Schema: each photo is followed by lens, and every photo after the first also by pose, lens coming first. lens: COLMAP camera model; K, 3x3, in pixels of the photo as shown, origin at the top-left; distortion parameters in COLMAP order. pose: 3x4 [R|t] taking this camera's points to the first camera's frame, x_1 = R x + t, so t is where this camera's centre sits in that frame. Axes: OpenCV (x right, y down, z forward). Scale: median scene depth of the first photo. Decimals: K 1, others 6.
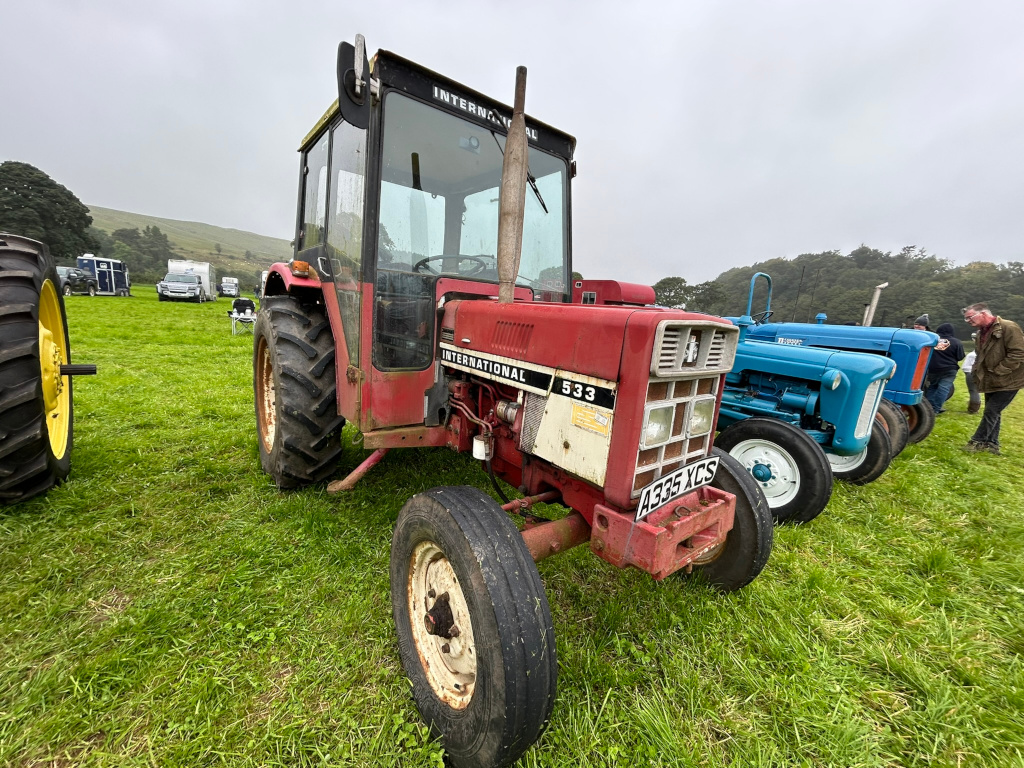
lens RADIAL K [[413.8, 0, 507.1], [0, 413.8, 383.8], [0, 0, 1]] dist [0.003234, -0.000579]
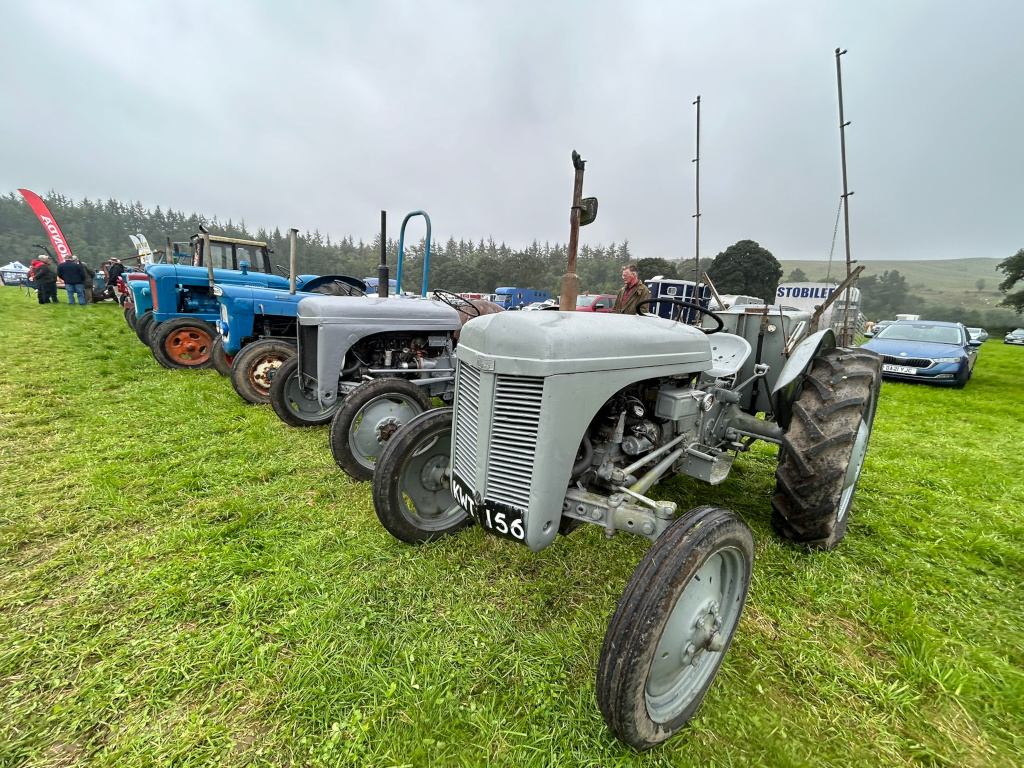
lens RADIAL K [[413.8, 0, 512.4], [0, 413.8, 384.1], [0, 0, 1]] dist [0.003234, -0.000579]
pose [[0.119051, 0.117088, -0.985960, 0.814116], [-0.222573, 0.970898, 0.088425, -0.015934], [0.967620, 0.208921, 0.141647, 0.589074]]
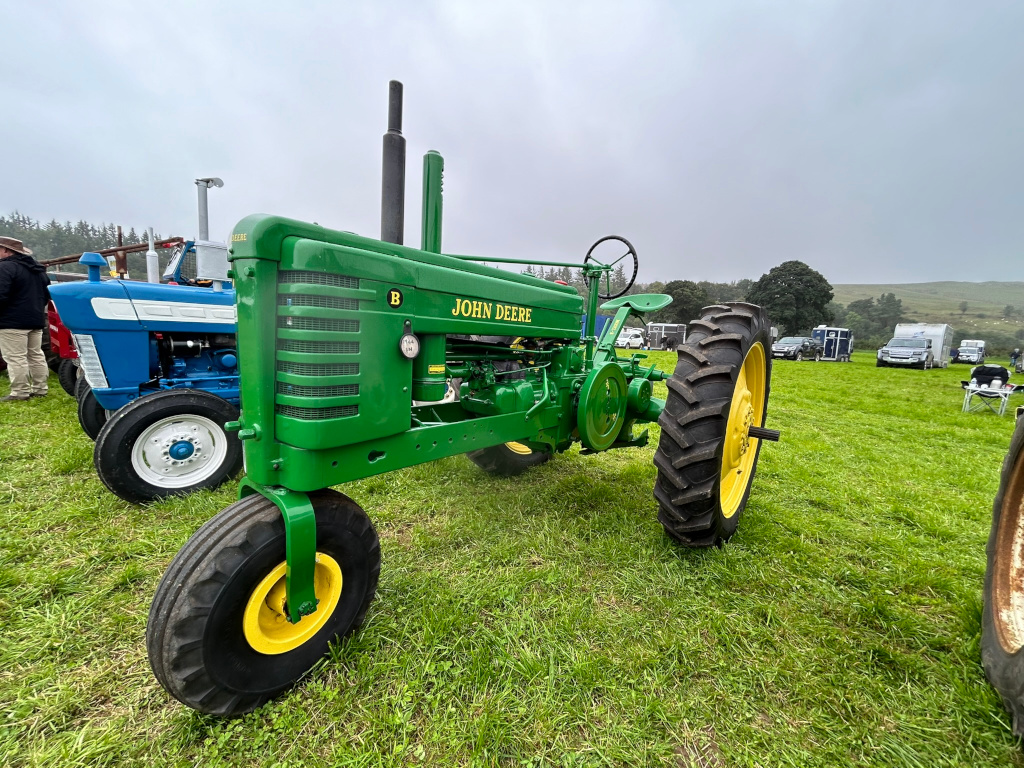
lens RADIAL K [[413.8, 0, 513.8], [0, 413.8, 383.5], [0, 0, 1]] dist [0.003234, -0.000579]
pose [[0.162160, 0.059411, -0.984974, -0.045704], [-0.212078, 0.976958, 0.024013, -0.011492], [0.963705, 0.204997, 0.171024, 0.061545]]
